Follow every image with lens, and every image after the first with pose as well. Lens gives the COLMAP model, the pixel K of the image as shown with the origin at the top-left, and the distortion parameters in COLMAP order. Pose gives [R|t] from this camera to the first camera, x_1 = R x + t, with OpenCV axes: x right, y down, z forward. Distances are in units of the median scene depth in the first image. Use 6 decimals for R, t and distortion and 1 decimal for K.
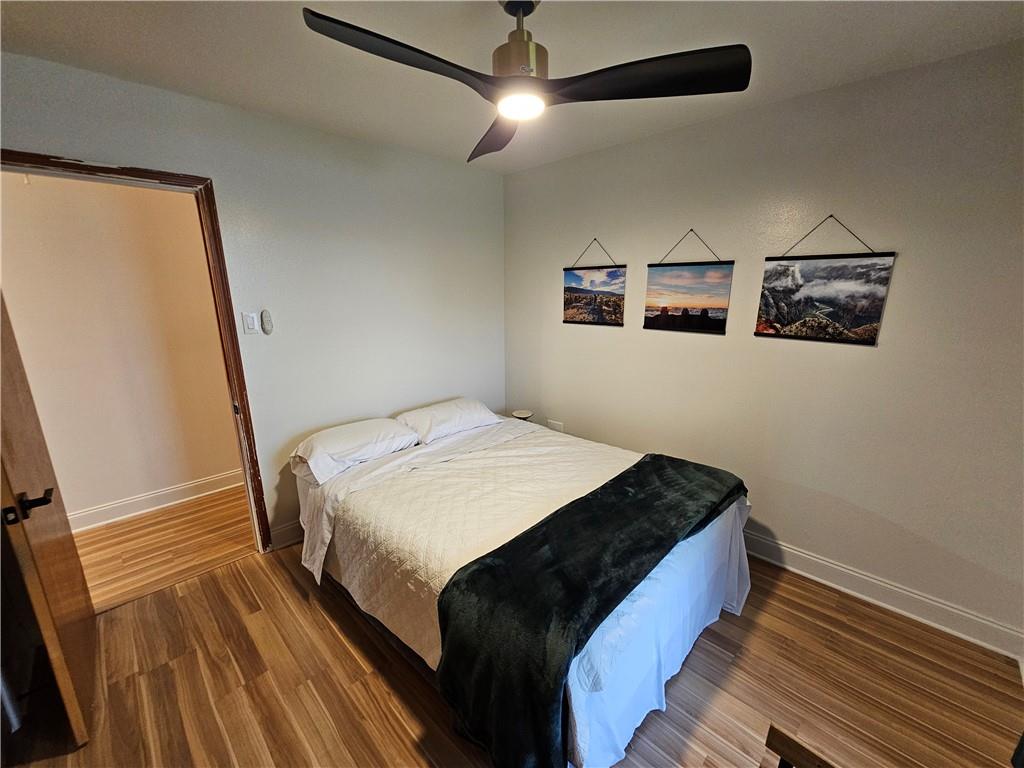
lens RADIAL K [[417.1, 0, 510.1], [0, 417.1, 386.0], [0, 0, 1]] dist [0.000546, 0.000052]
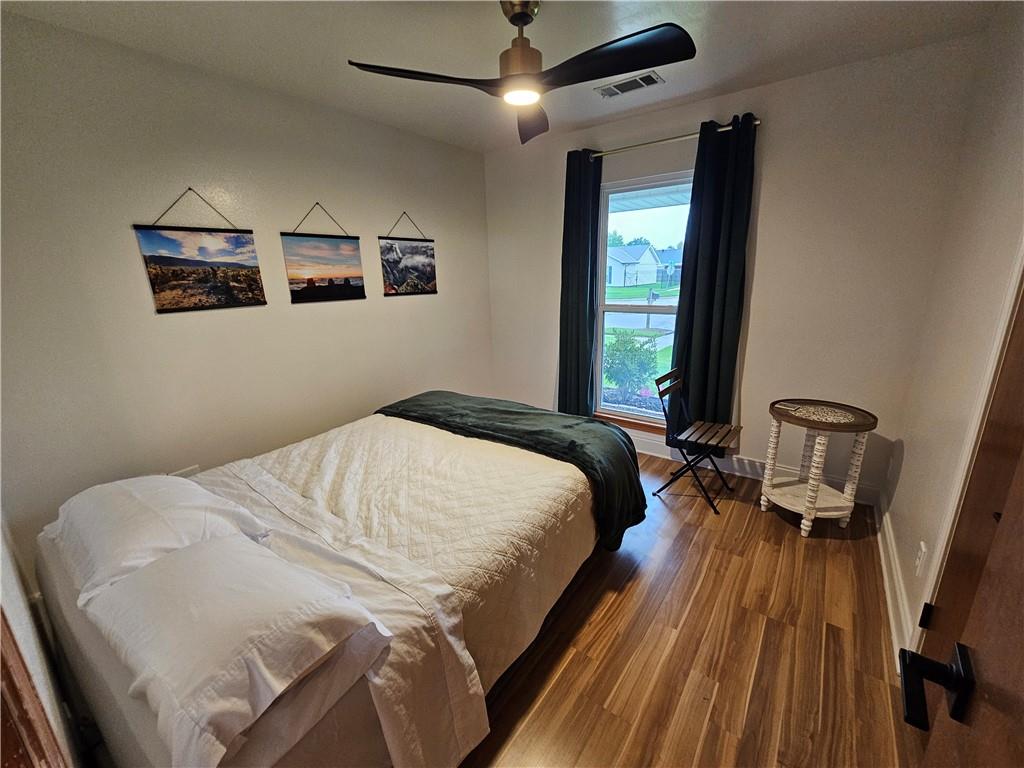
lens RADIAL K [[417.1, 0, 510.6], [0, 417.1, 386.0], [0, 0, 1]] dist [0.000546, 0.000052]
pose [[-0.126815, -0.253646, 0.958948, -0.769771], [0.255515, 0.925775, 0.278662, -0.118254], [-0.958452, 0.280364, -0.052592, 0.733603]]
